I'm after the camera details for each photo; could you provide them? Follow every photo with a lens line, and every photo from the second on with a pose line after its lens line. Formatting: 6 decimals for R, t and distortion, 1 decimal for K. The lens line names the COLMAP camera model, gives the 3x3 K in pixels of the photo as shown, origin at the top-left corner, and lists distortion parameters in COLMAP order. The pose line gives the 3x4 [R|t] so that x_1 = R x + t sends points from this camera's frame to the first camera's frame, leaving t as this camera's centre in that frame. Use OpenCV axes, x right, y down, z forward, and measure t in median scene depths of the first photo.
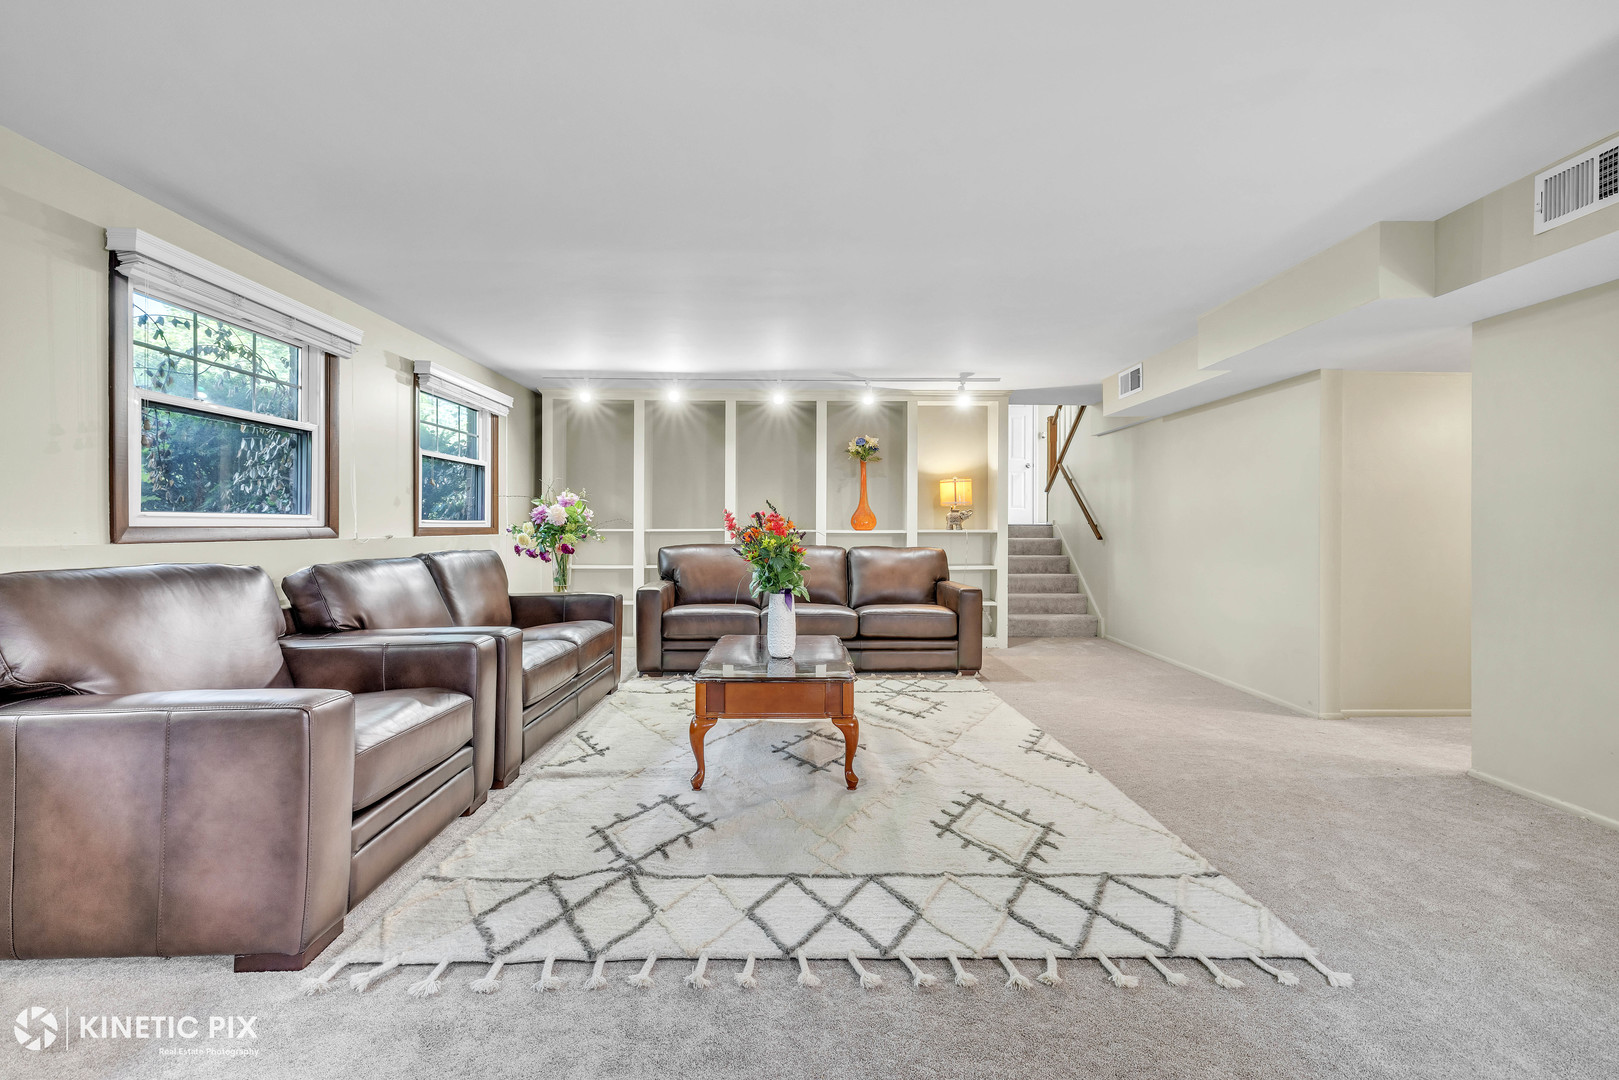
lens RADIAL K [[684.6, 0, 806.1], [0, 684.6, 526.2], [0, 0, 1]] dist [-0.002169, 0.000388]
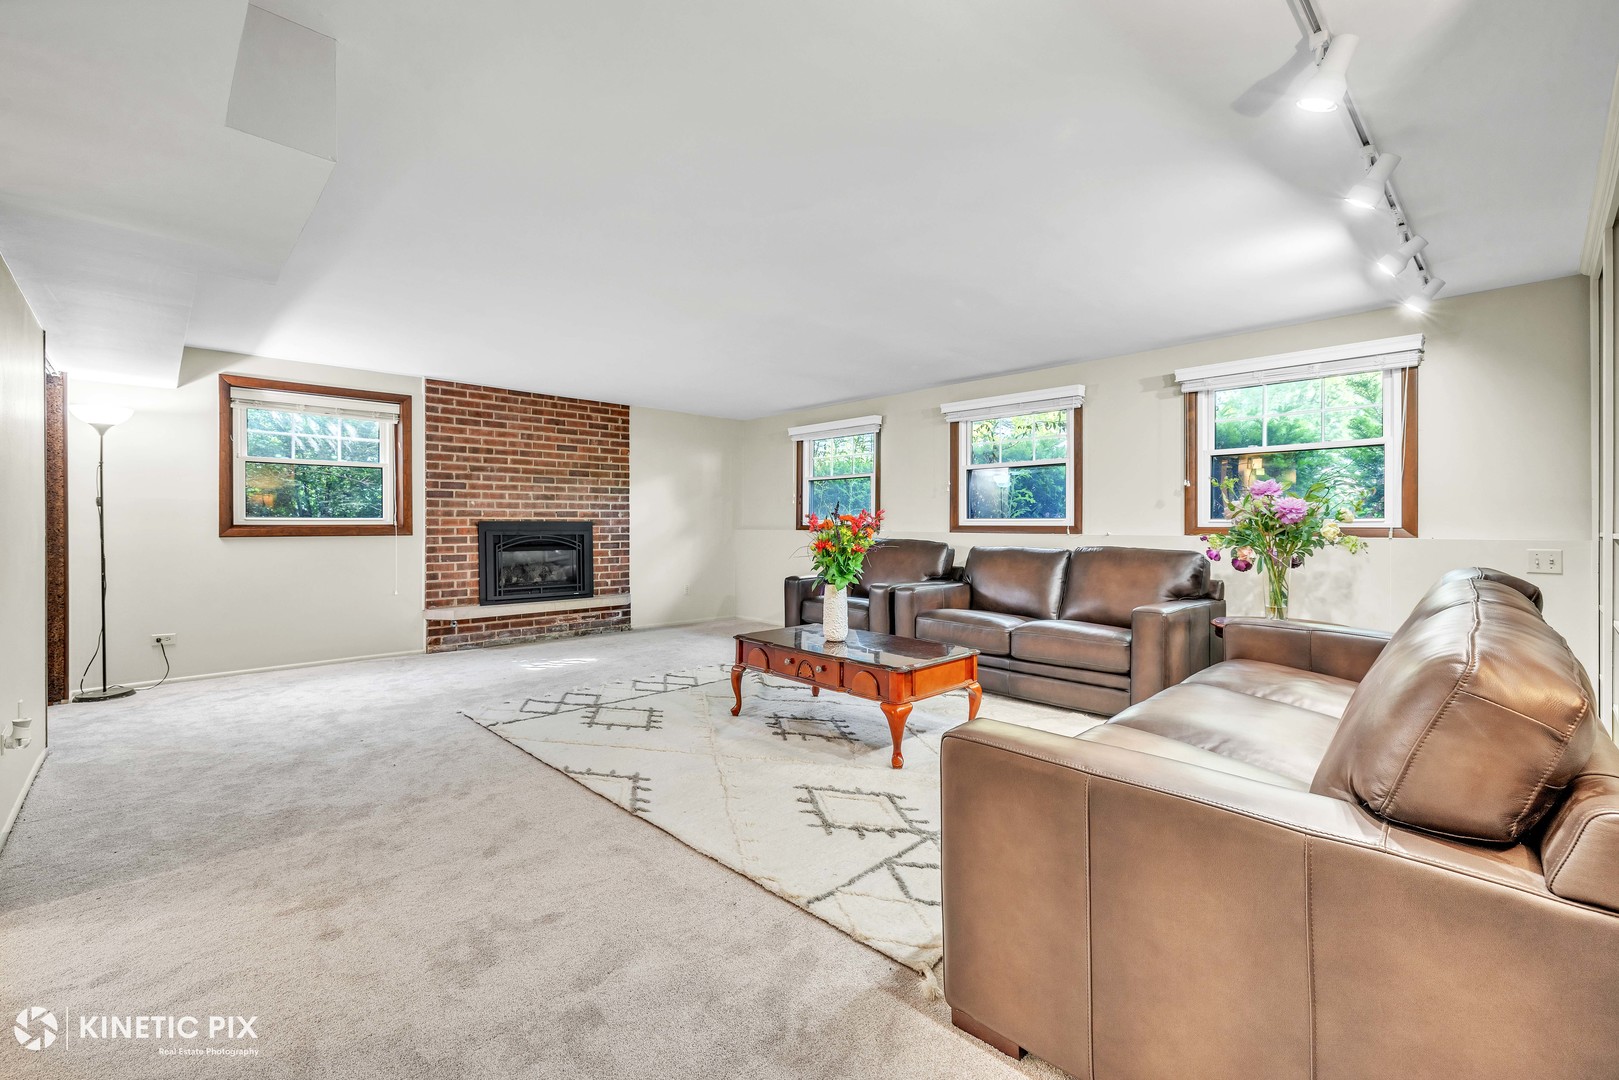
lens RADIAL K [[684.6, 0, 799.7], [0, 684.6, 534.2], [0, 0, 1]] dist [-0.002169, 0.000388]
pose [[-0.731311, 0.003073, -0.682037, 0.613886], [-0.004898, 0.999940, 0.009758, 0.005009], [0.682026, 0.010477, -0.731253, 1.415958]]
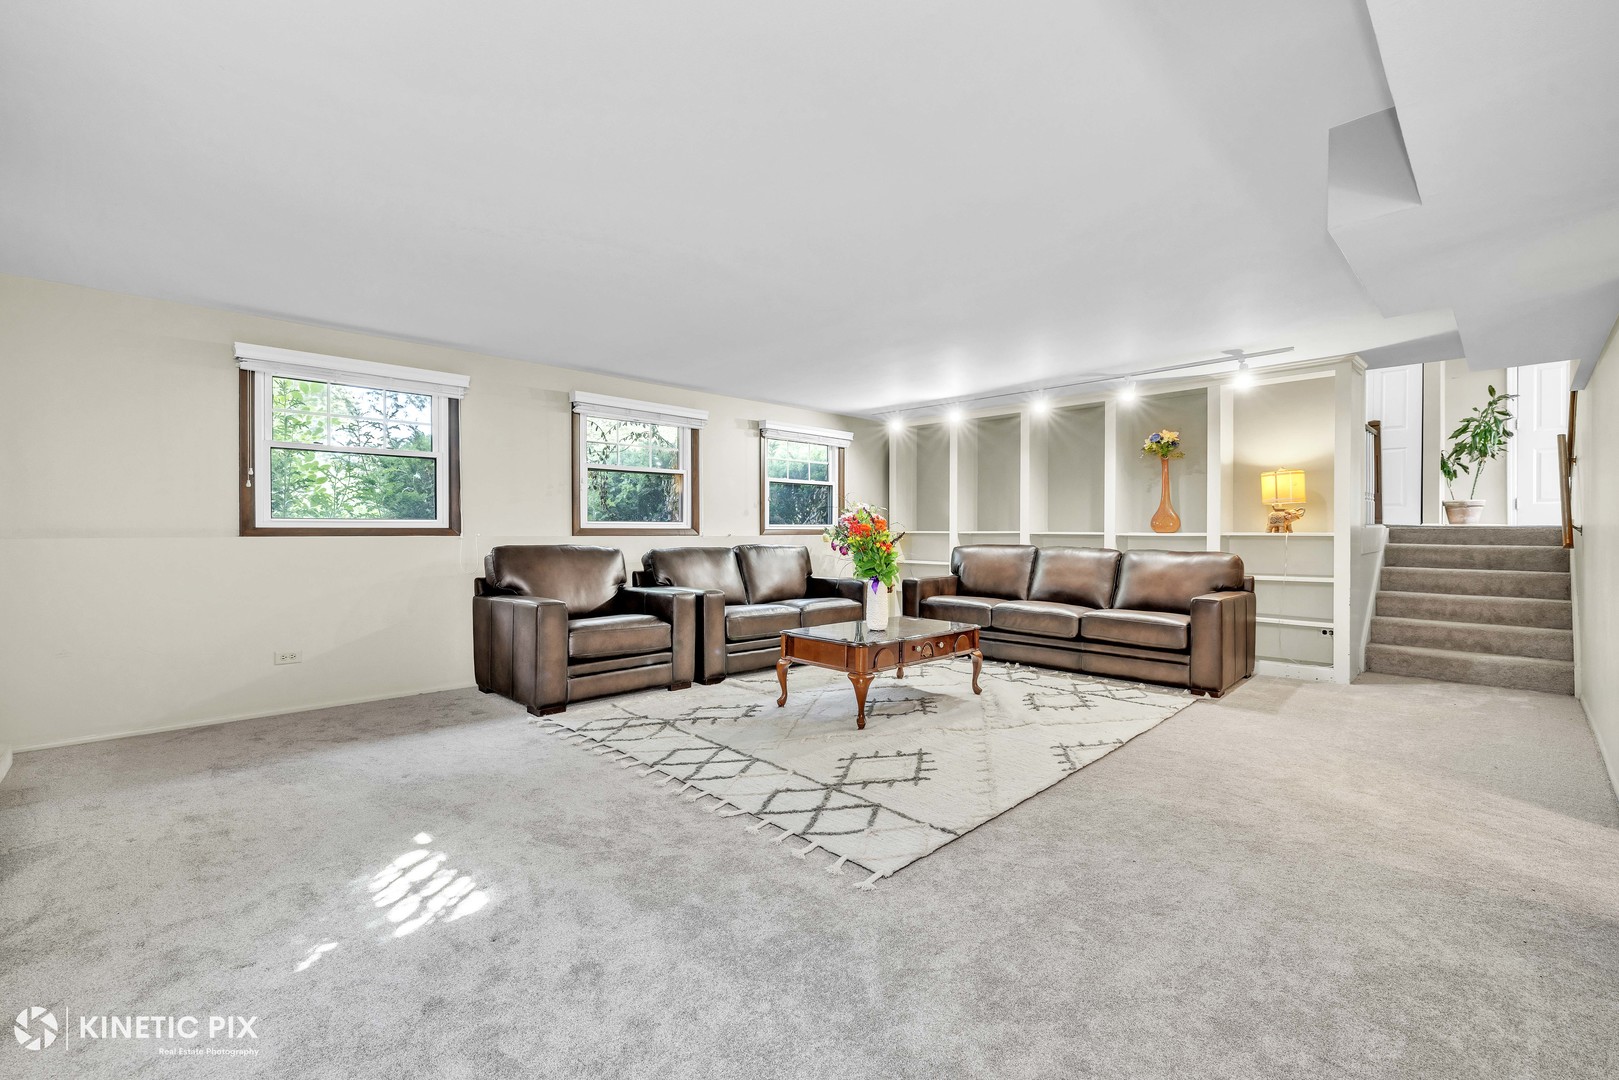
lens RADIAL K [[684.6, 0, 813.2], [0, 684.6, 533.4], [0, 0, 1]] dist [-0.002169, 0.000388]
pose [[0.688259, 0.002228, -0.725461, 0.644849], [0.000066, 0.999995, 0.003133, 0.005704], [0.725465, -0.002204, 0.688256, 0.029083]]
